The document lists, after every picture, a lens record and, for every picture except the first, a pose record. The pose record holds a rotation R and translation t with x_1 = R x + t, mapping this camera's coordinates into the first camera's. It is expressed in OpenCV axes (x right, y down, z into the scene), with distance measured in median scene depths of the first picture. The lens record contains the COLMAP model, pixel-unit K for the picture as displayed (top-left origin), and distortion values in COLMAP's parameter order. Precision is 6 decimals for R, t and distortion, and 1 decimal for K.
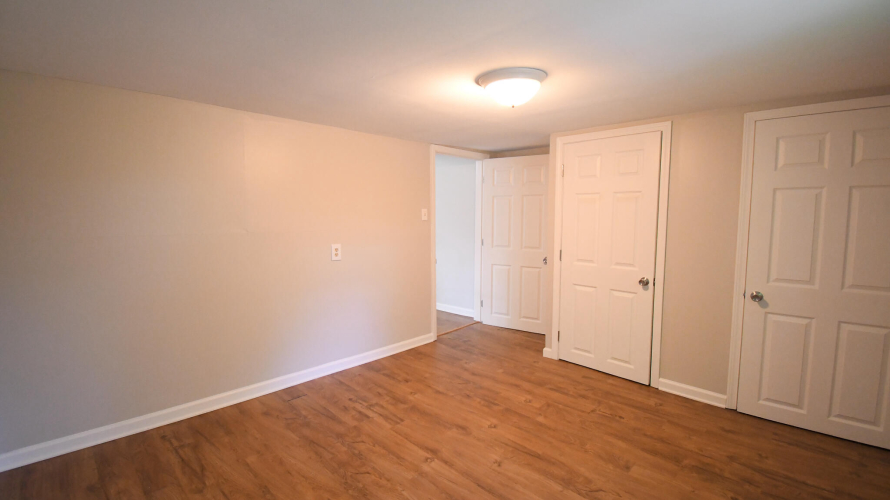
lens RADIAL K [[389.8, 0, 441.1], [0, 389.8, 245.9], [0, 0, 1]] dist [0.012248, -0.019908]
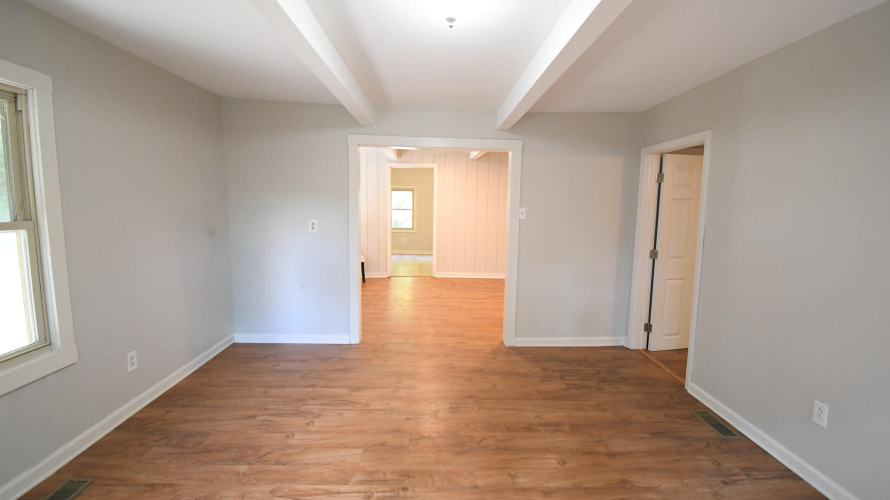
lens RADIAL K [[389.8, 0, 440.0], [0, 389.8, 248.4], [0, 0, 1]] dist [0.012248, -0.019908]
pose [[0.708289, -0.079408, 0.701442, -1.354441], [0.051353, 0.996816, 0.060992, -0.164177], [-0.704052, -0.007178, 0.710112, 1.241587]]
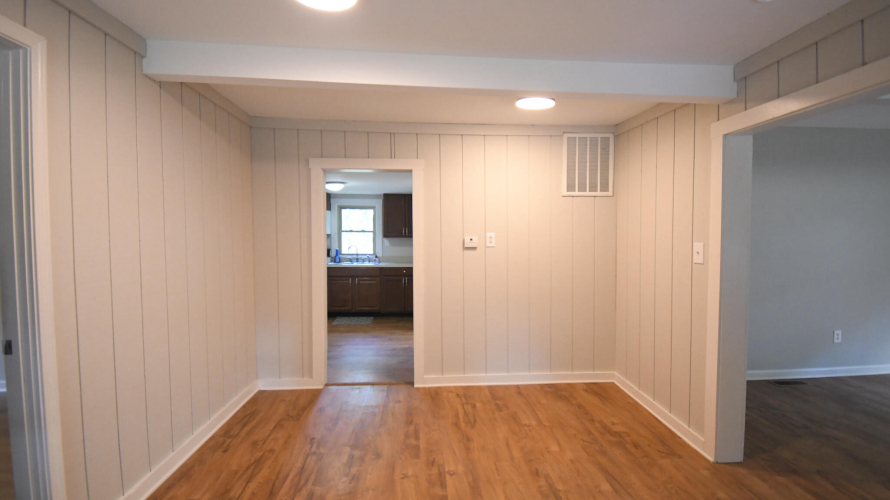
lens RADIAL K [[389.8, 0, 439.4], [0, 389.8, 247.4], [0, 0, 1]] dist [0.012248, -0.019908]
pose [[-0.726519, -0.030991, 0.686447, -0.249970], [0.055021, 0.993151, 0.103070, -0.302563], [-0.684940, 0.112651, -0.719838, 3.175026]]
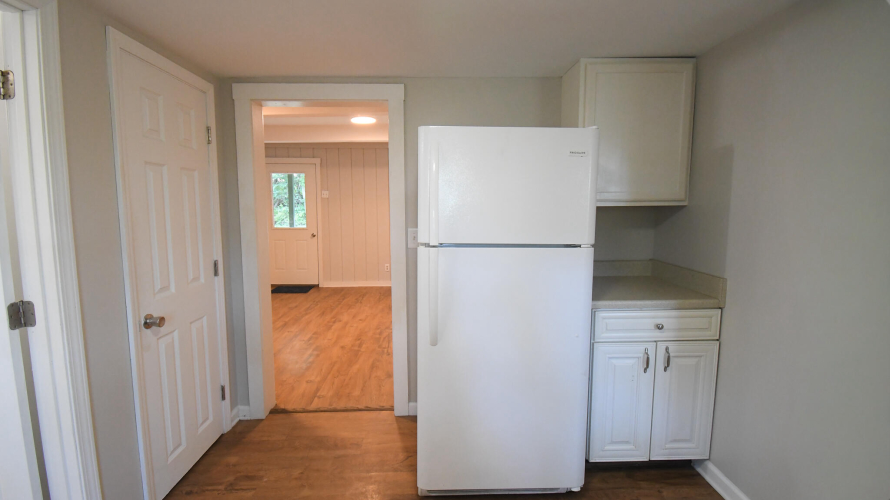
lens RADIAL K [[389.8, 0, 442.2], [0, 389.8, 247.8], [0, 0, 1]] dist [0.012248, -0.019908]
pose [[0.714225, 0.062171, -0.697150, 1.637747], [-0.052757, 0.997996, 0.034951, -0.158168], [0.697925, 0.011817, 0.716073, 1.938319]]
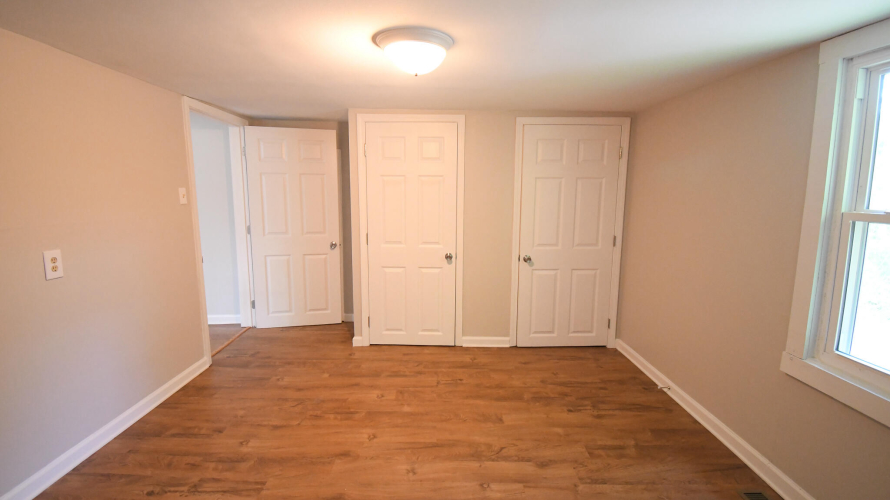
lens RADIAL K [[389.8, 0, 438.5], [0, 389.8, 246.1], [0, 0, 1]] dist [0.012248, -0.019908]
pose [[0.709527, -0.089748, 0.698940, -0.315300], [0.052858, 0.995841, 0.074213, -0.026423], [-0.702693, -0.015712, 0.711320, 0.247273]]
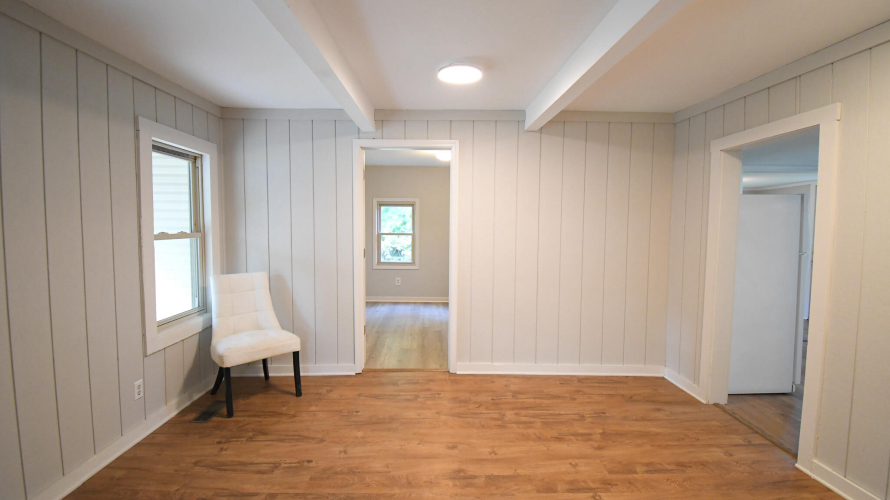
lens RADIAL K [[389.8, 0, 439.7], [0, 389.8, 248.4], [0, 0, 1]] dist [0.012248, -0.019908]
pose [[0.718921, -0.041788, 0.693834, -0.412654], [0.059383, 0.998234, -0.001409, -0.221086], [-0.692550, 0.042215, 0.720134, 2.269165]]
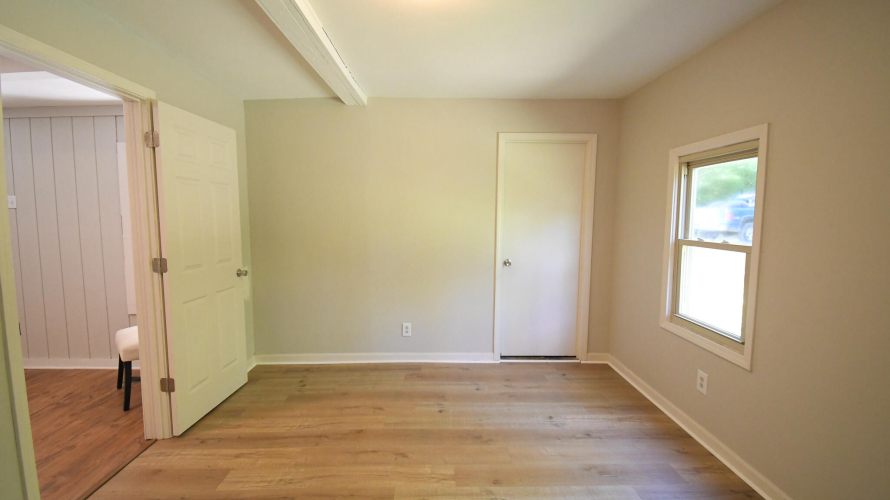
lens RADIAL K [[389.8, 0, 439.9], [0, 389.8, 248.5], [0, 0, 1]] dist [0.012248, -0.019908]
pose [[0.697415, 0.055590, -0.714508, 1.407698], [-0.055229, 0.998191, 0.023754, -0.318216], [0.714536, 0.022895, 0.699223, 3.284318]]
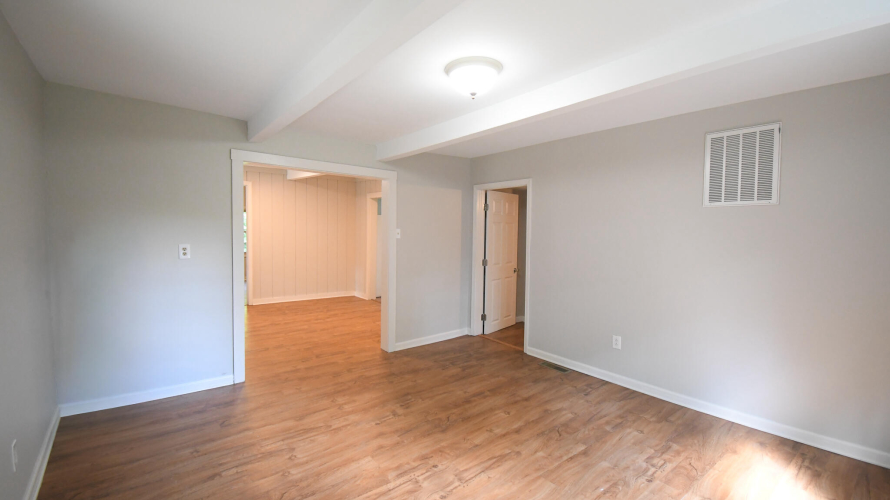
lens RADIAL K [[389.8, 0, 438.3], [0, 389.8, 248.2], [0, 0, 1]] dist [0.012248, -0.019908]
pose [[0.144923, -0.057880, 0.987749, -1.748768], [0.069233, 0.996434, 0.048231, -0.196536], [-0.987018, 0.061395, 0.148413, 1.636640]]
